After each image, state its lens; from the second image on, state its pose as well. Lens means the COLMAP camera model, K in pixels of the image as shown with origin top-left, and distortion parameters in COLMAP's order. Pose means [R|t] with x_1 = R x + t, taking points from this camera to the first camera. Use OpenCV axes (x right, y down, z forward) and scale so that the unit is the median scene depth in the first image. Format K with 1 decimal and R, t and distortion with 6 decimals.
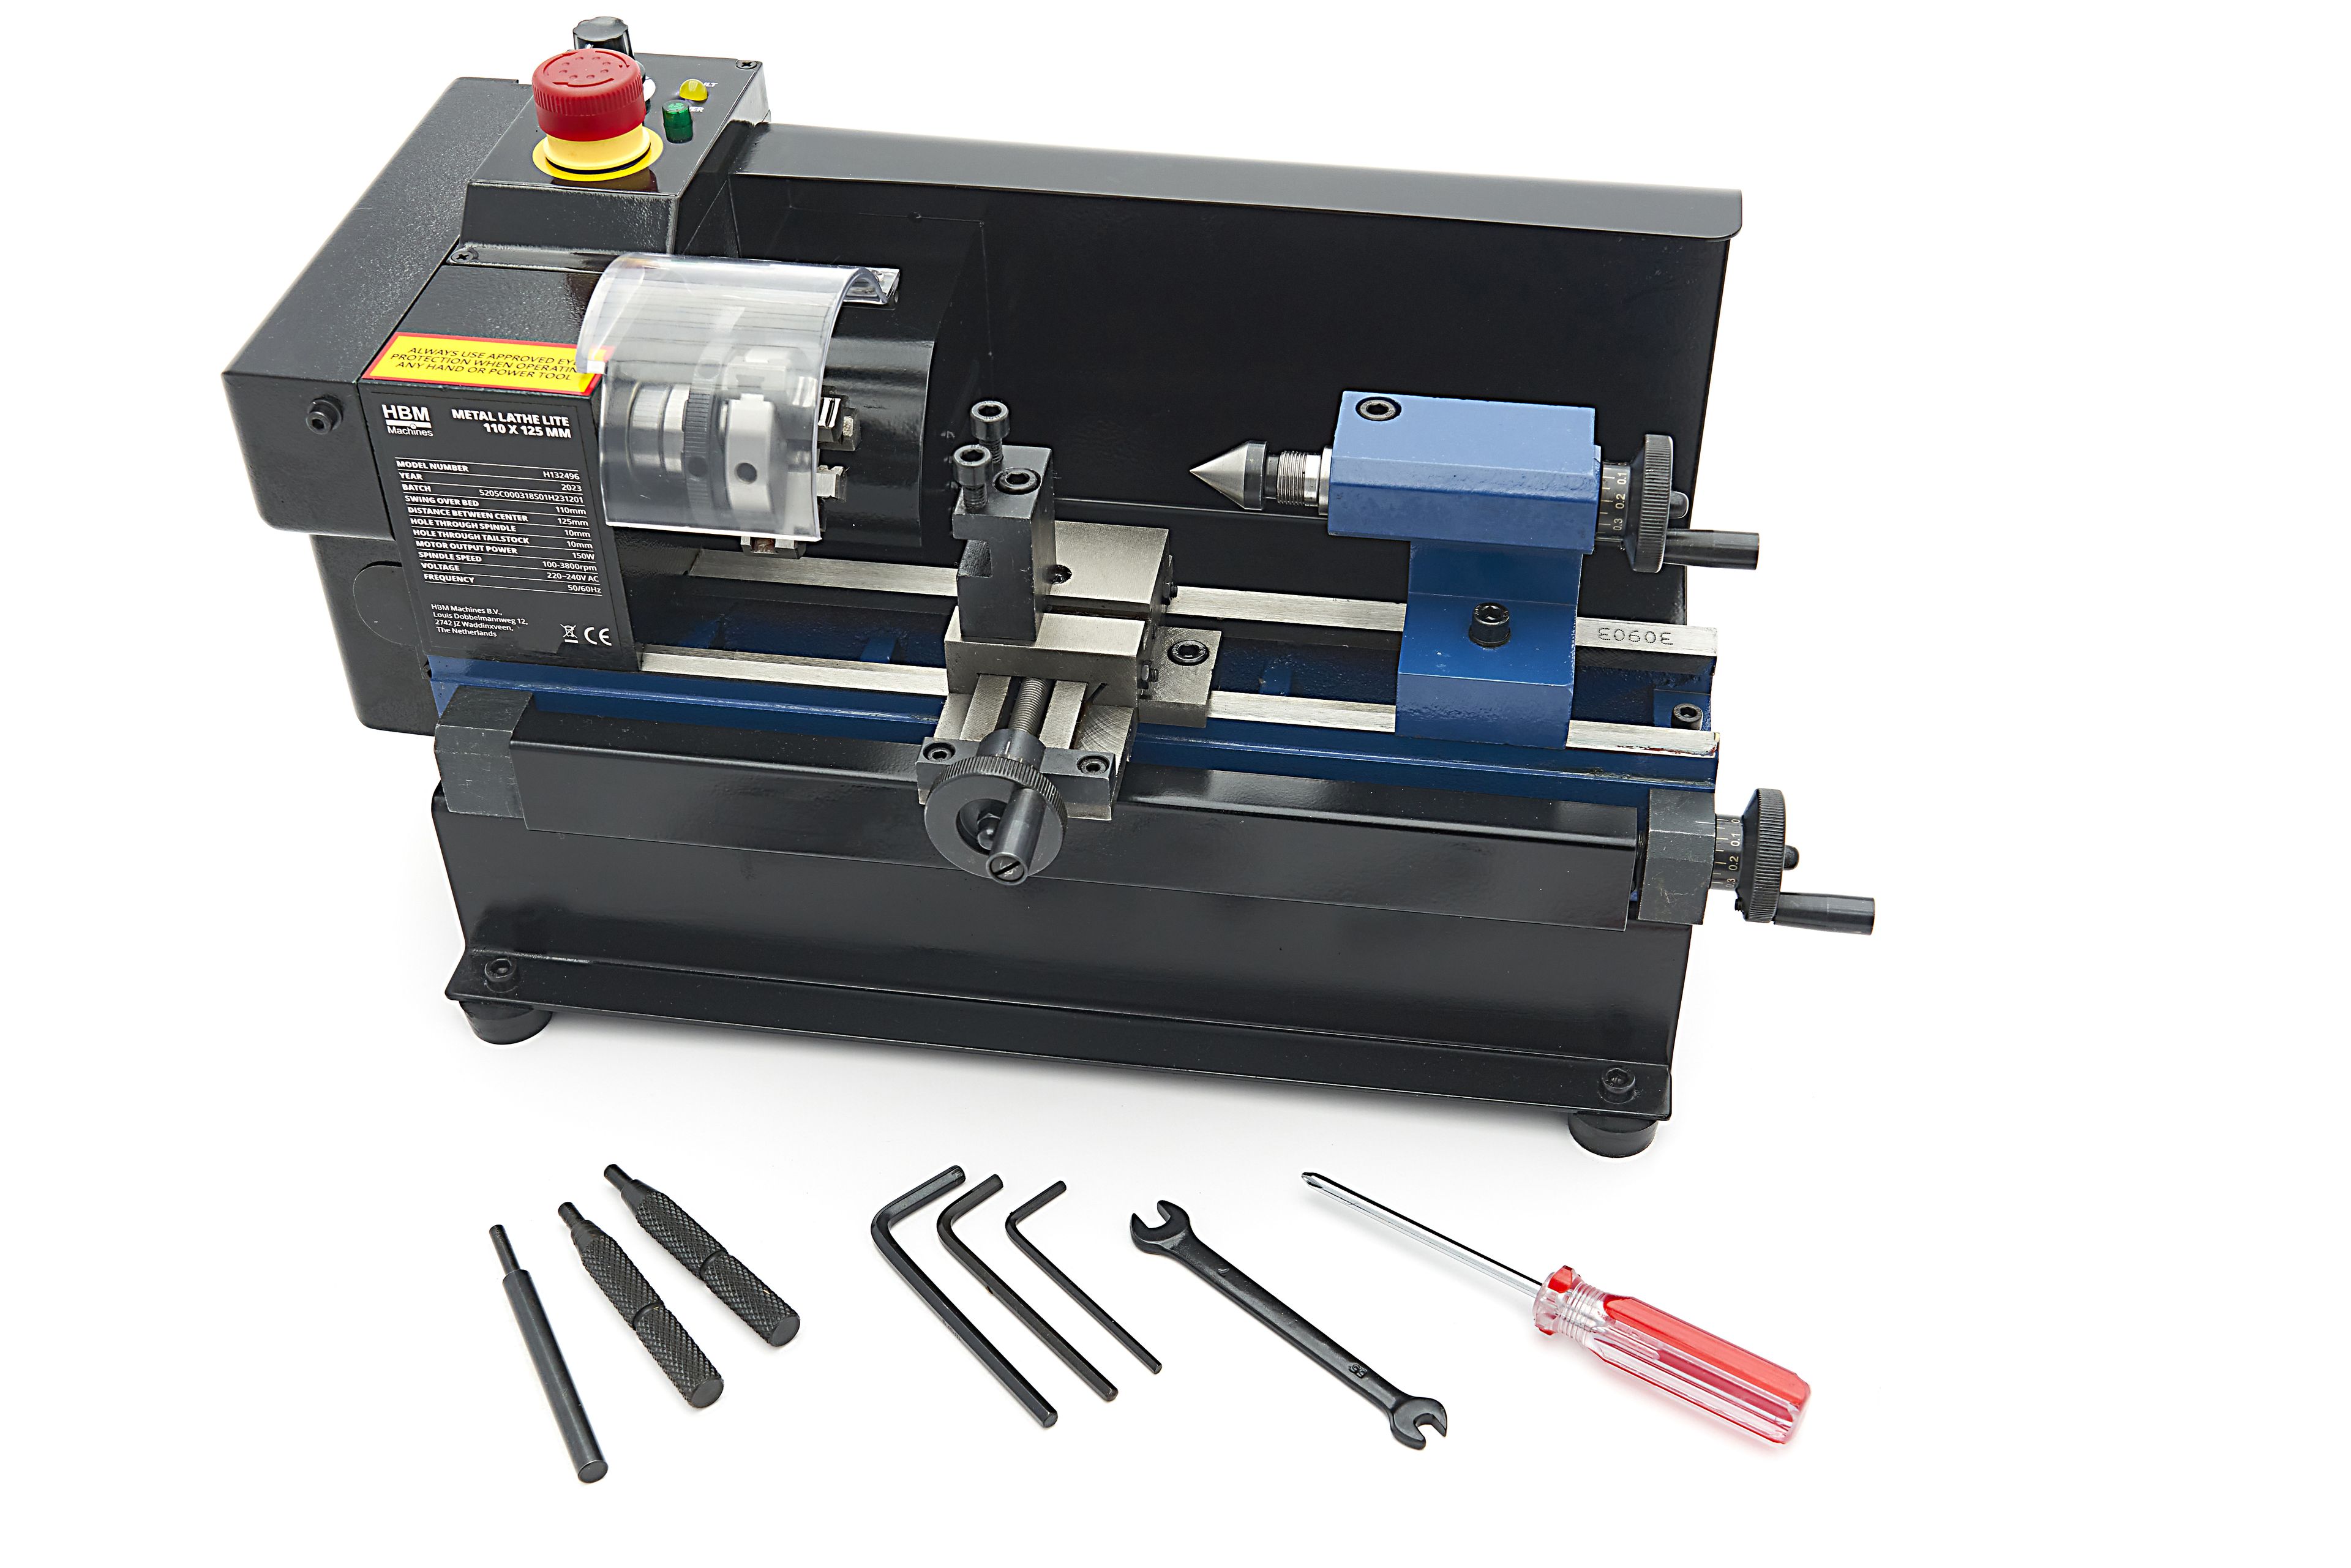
lens RADIAL K [[2638.0, 0, 1175.5], [0, 2638.0, 784.0], [0, 0, 1]] dist [-0.035864, -0.010842]
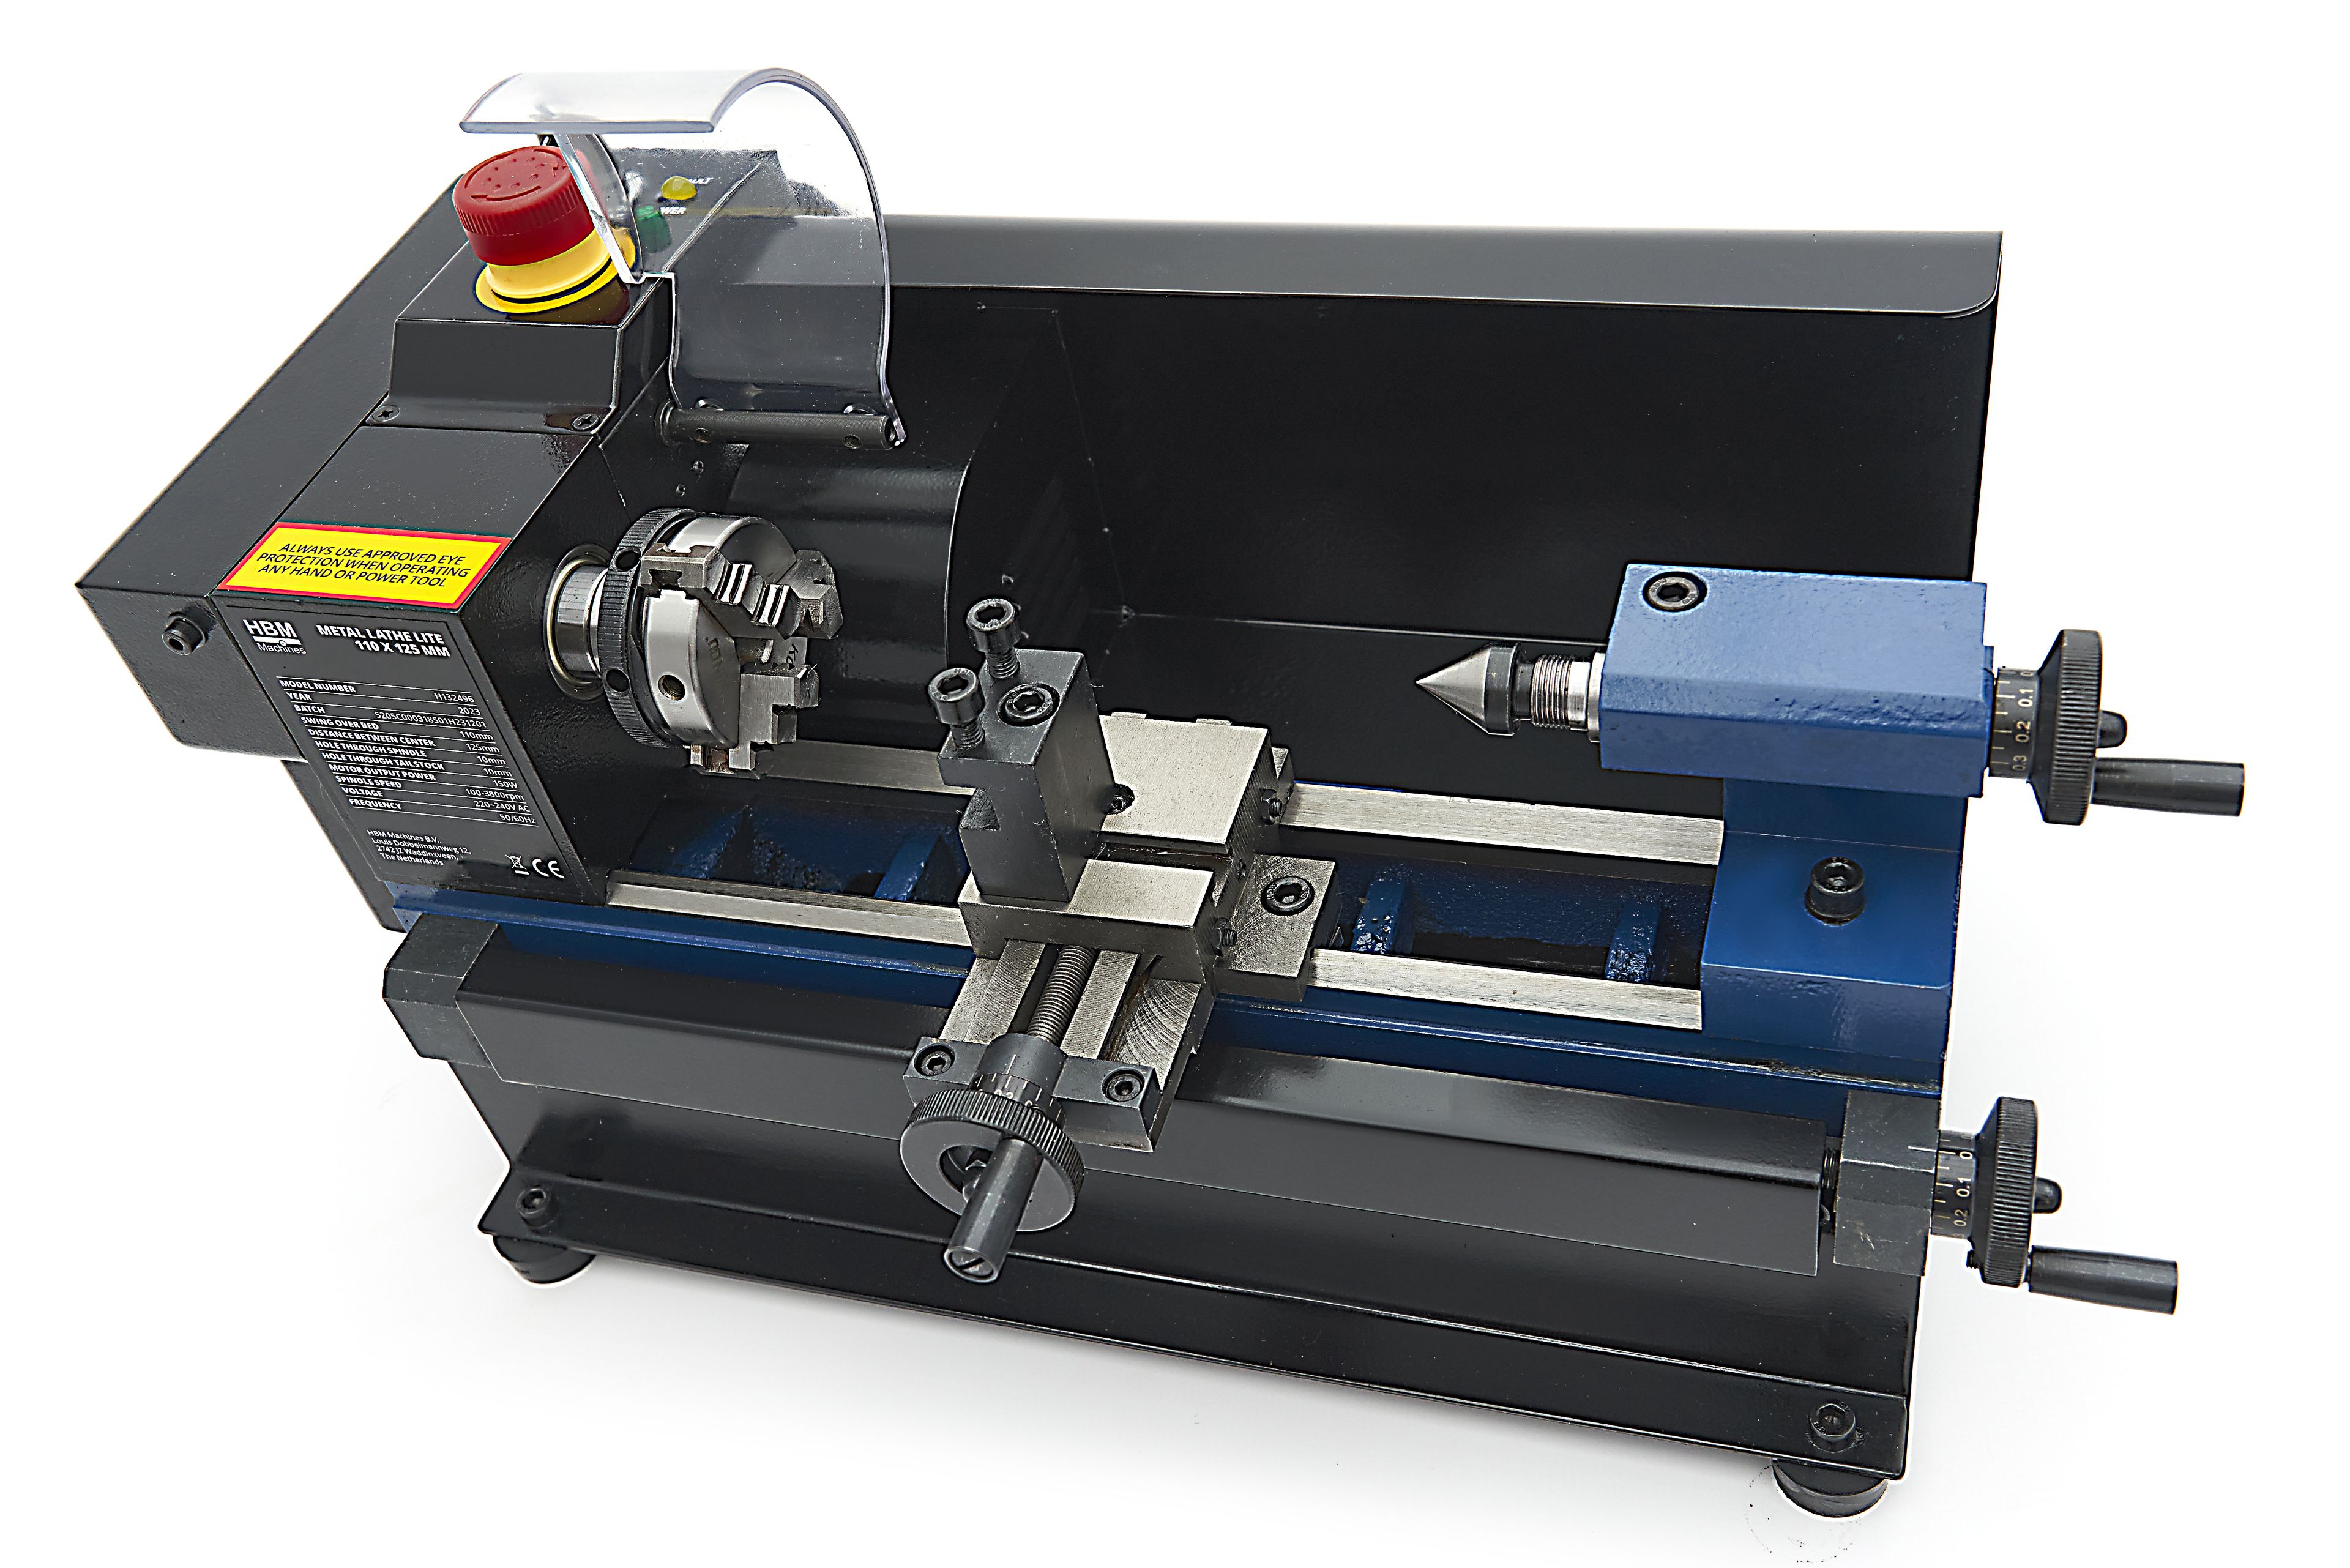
lens RADIAL K [[2281.8, 0, 1175.0], [0, 2281.8, 784.0], [0, 0, 1]] dist [0.001549, 0.011299]
pose [[0.976440, -0.008146, -0.215635, 0.134725], [0.022548, 0.997669, 0.064412, -0.128193], [0.214607, -0.067757, 0.974347, 0.347625]]
